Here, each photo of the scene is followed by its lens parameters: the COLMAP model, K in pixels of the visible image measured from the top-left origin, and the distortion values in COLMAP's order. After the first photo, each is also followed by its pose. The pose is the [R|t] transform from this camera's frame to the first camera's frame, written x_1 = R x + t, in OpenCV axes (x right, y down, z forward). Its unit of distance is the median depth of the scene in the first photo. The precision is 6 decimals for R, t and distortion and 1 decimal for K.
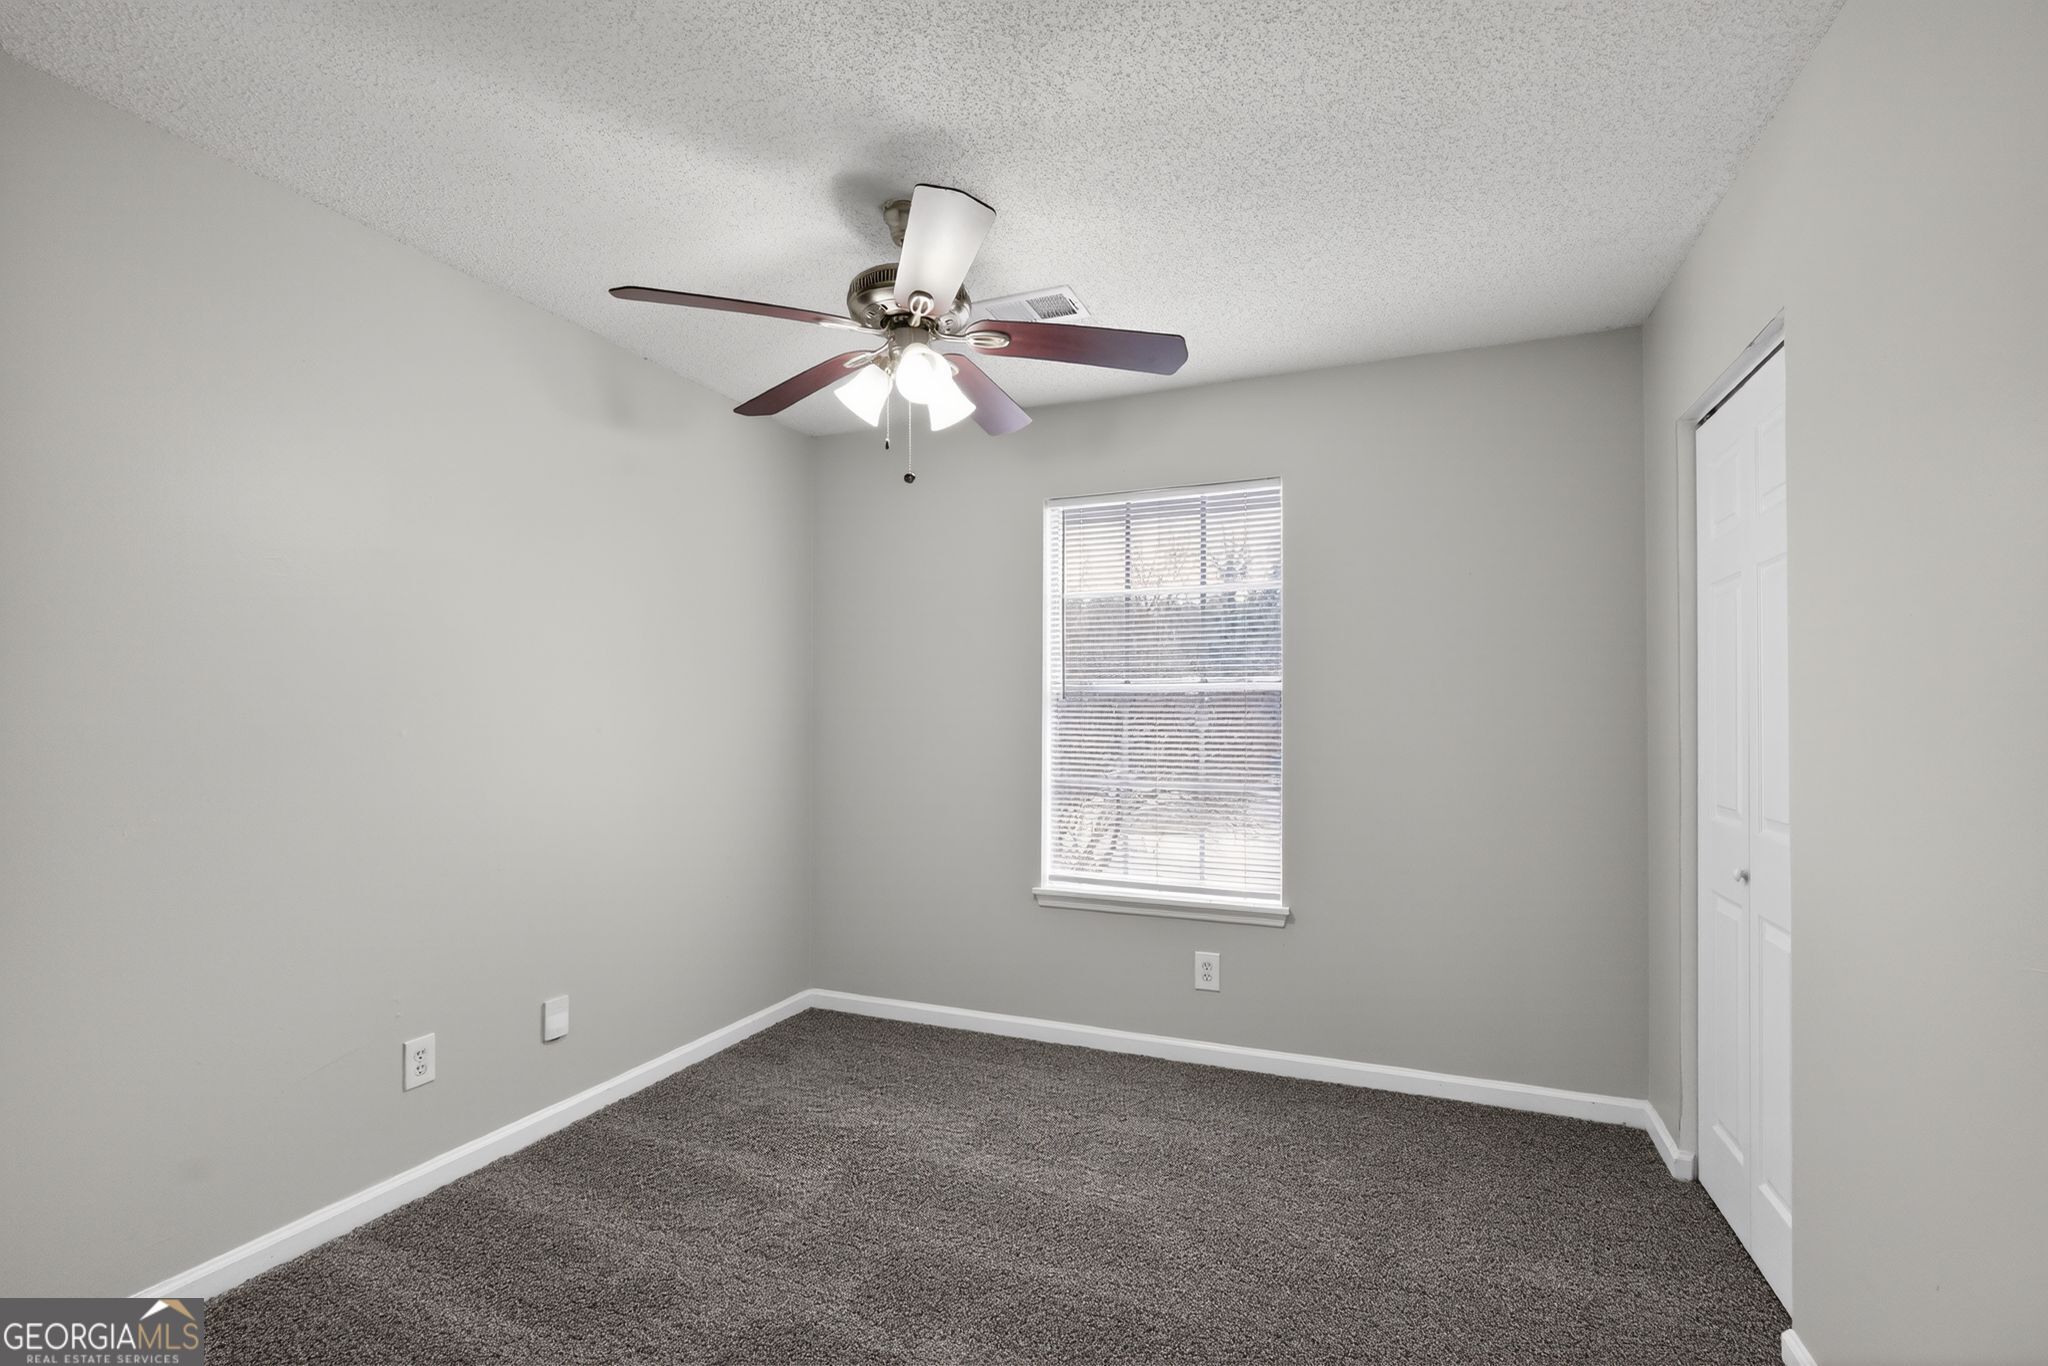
lens RADIAL K [[911.2, 0, 1026.5], [0, 911.2, 696.6], [0, 0, 1]] dist [-0.017568, 0.006533]
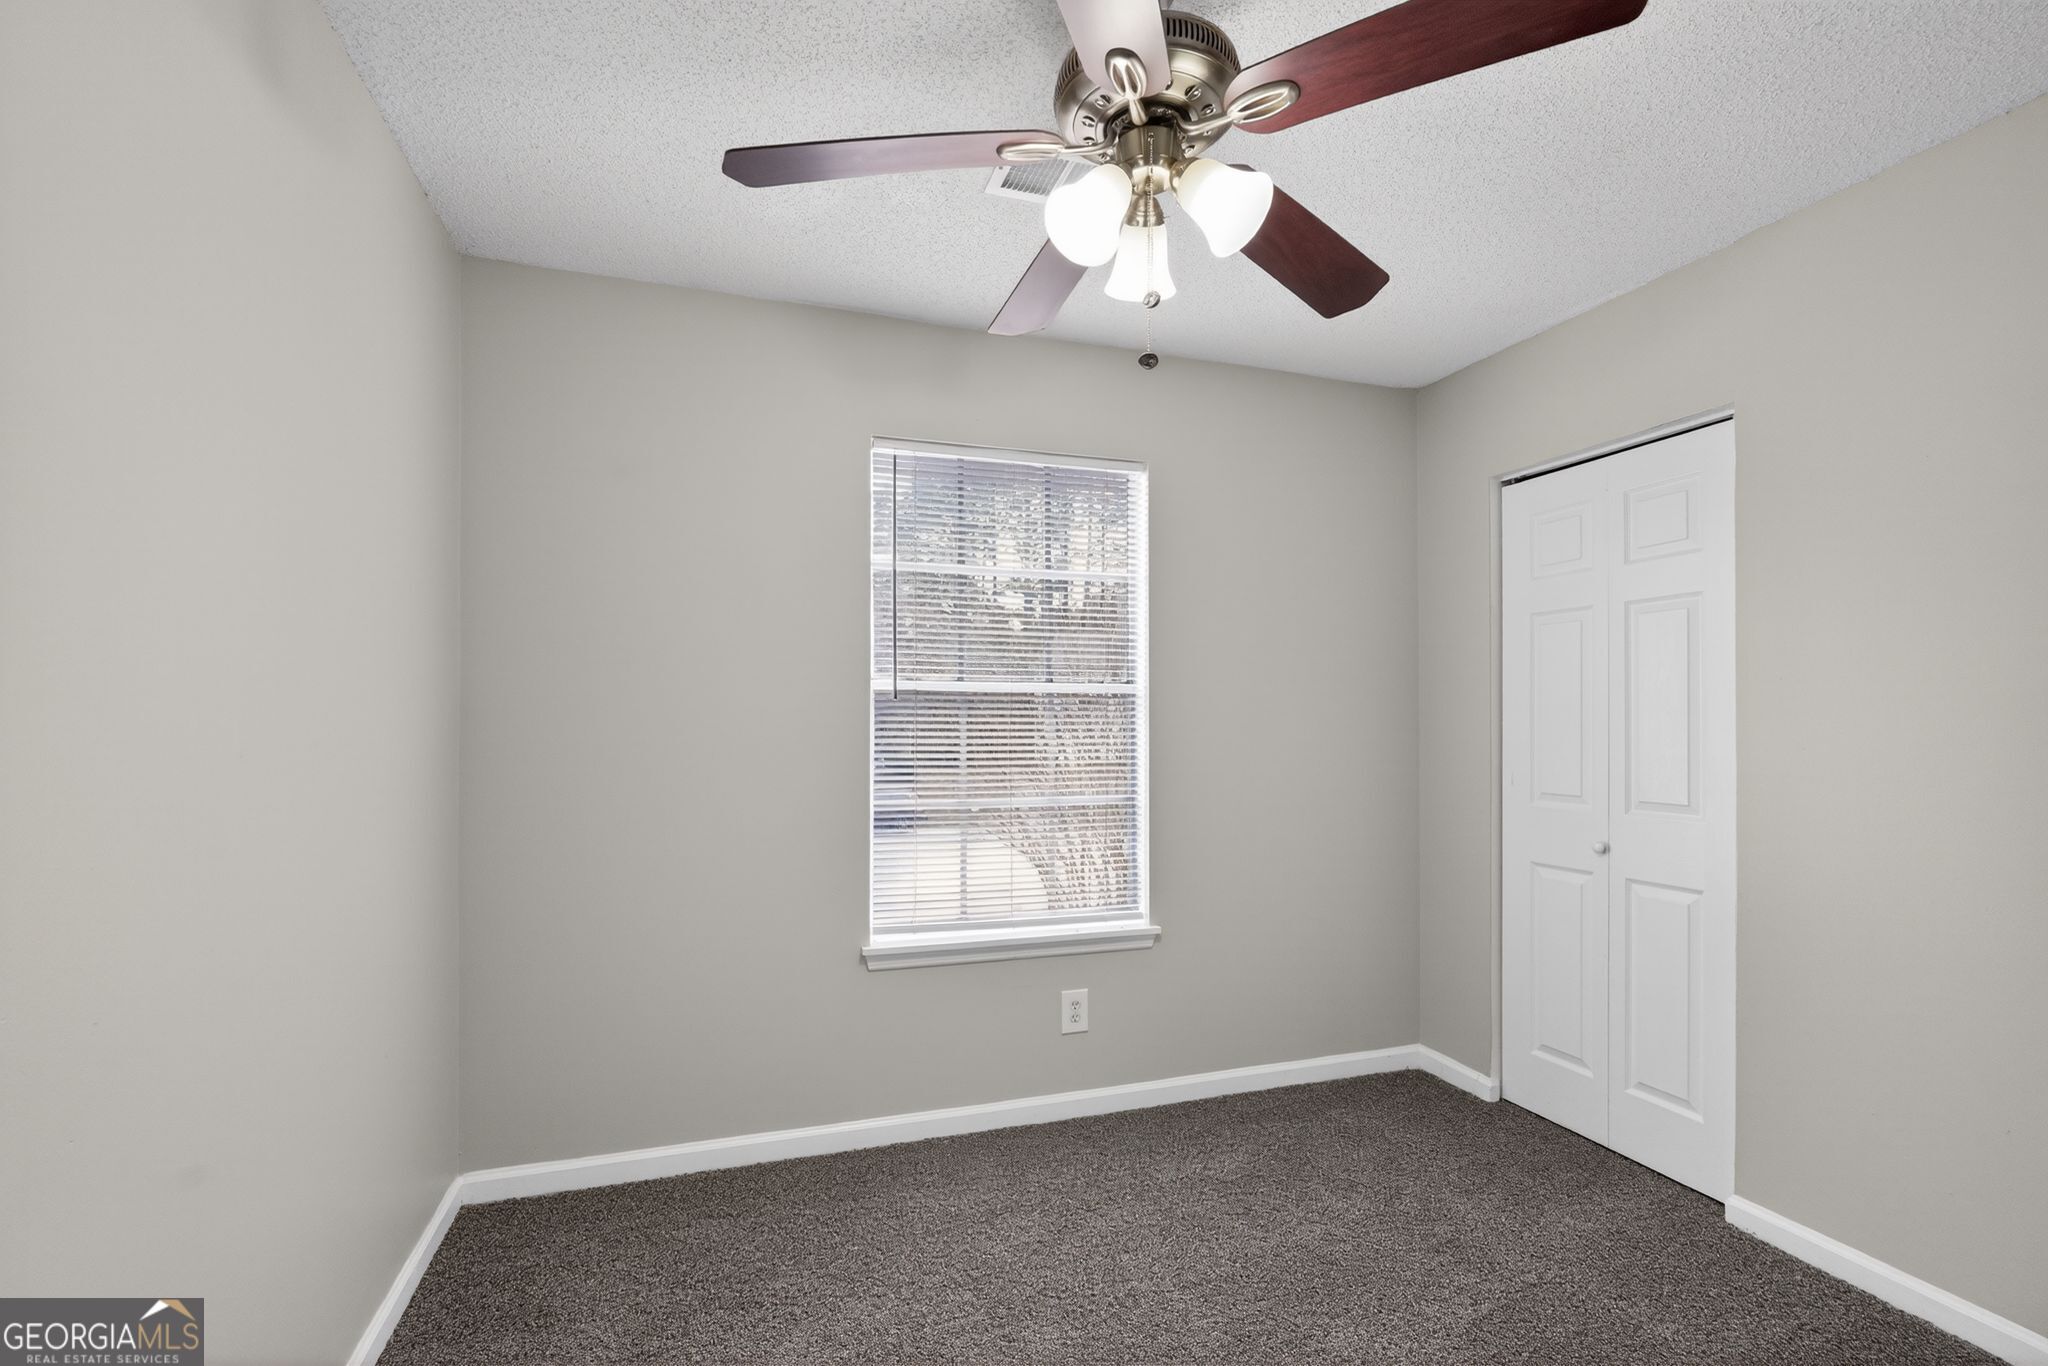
lens RADIAL K [[911.2, 0, 1049.5], [0, 911.2, 712.4], [0, 0, 1]] dist [-0.017568, 0.006533]
pose [[0.753803, 0.006402, 0.657069, -0.396073], [-0.017546, 0.999792, 0.010388, 0.004628], [-0.656866, -0.019360, 0.753759, 0.356979]]
